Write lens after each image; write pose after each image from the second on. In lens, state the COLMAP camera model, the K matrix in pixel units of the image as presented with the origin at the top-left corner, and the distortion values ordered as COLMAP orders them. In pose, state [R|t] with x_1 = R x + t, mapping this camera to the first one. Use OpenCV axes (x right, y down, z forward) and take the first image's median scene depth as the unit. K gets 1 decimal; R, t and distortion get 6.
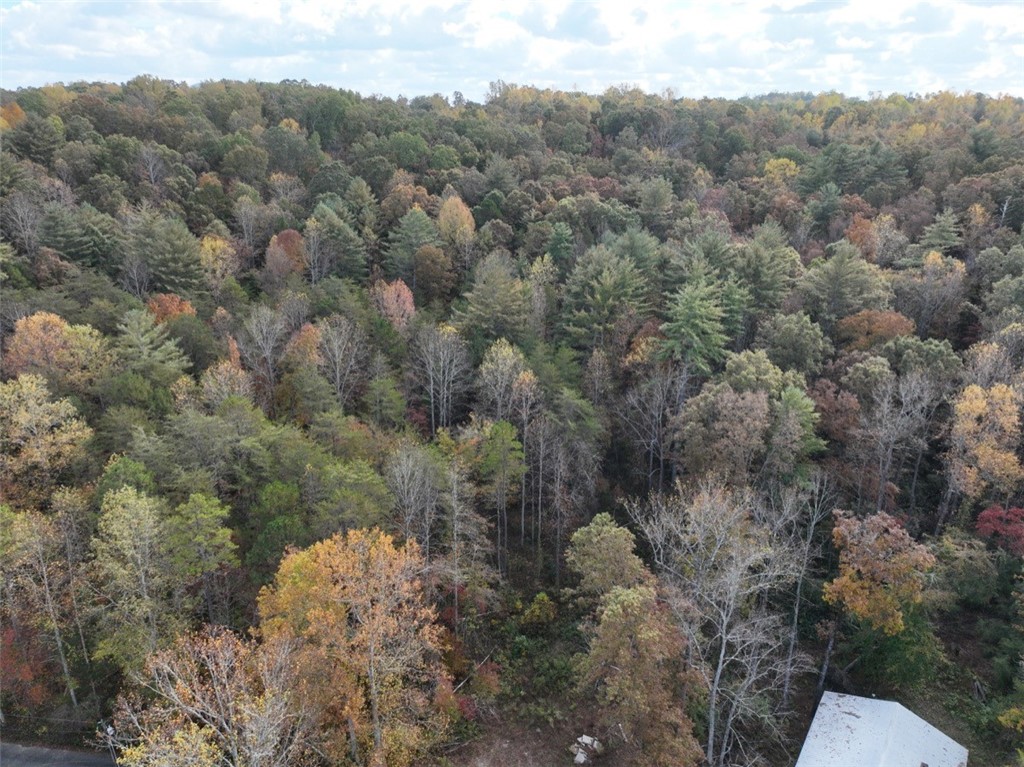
lens RADIAL K [[739.5, 0, 514.5], [0, 739.5, 388.7], [0, 0, 1]] dist [0.009244, 0.009996]
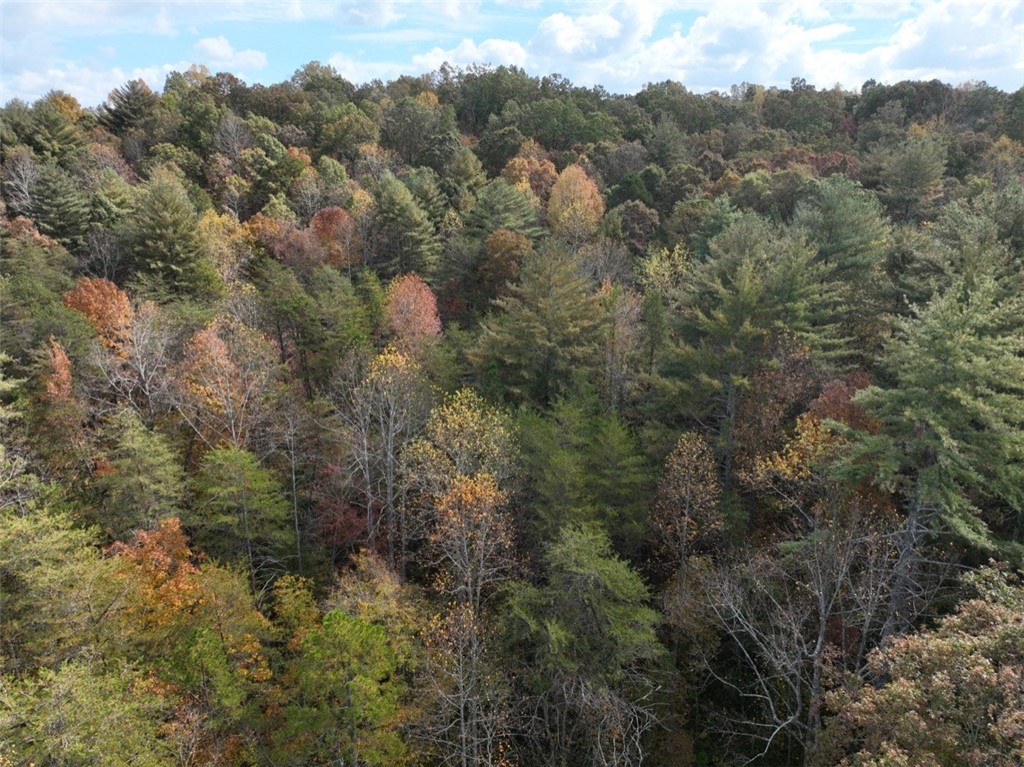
lens RADIAL K [[739.5, 0, 515.5], [0, 739.5, 384.8], [0, 0, 1]] dist [0.009244, 0.009996]
pose [[0.944860, 0.088801, -0.315206, 0.050009], [-0.103758, 0.994121, -0.030958, -0.019312], [0.310604, 0.061956, 0.948518, 0.188101]]
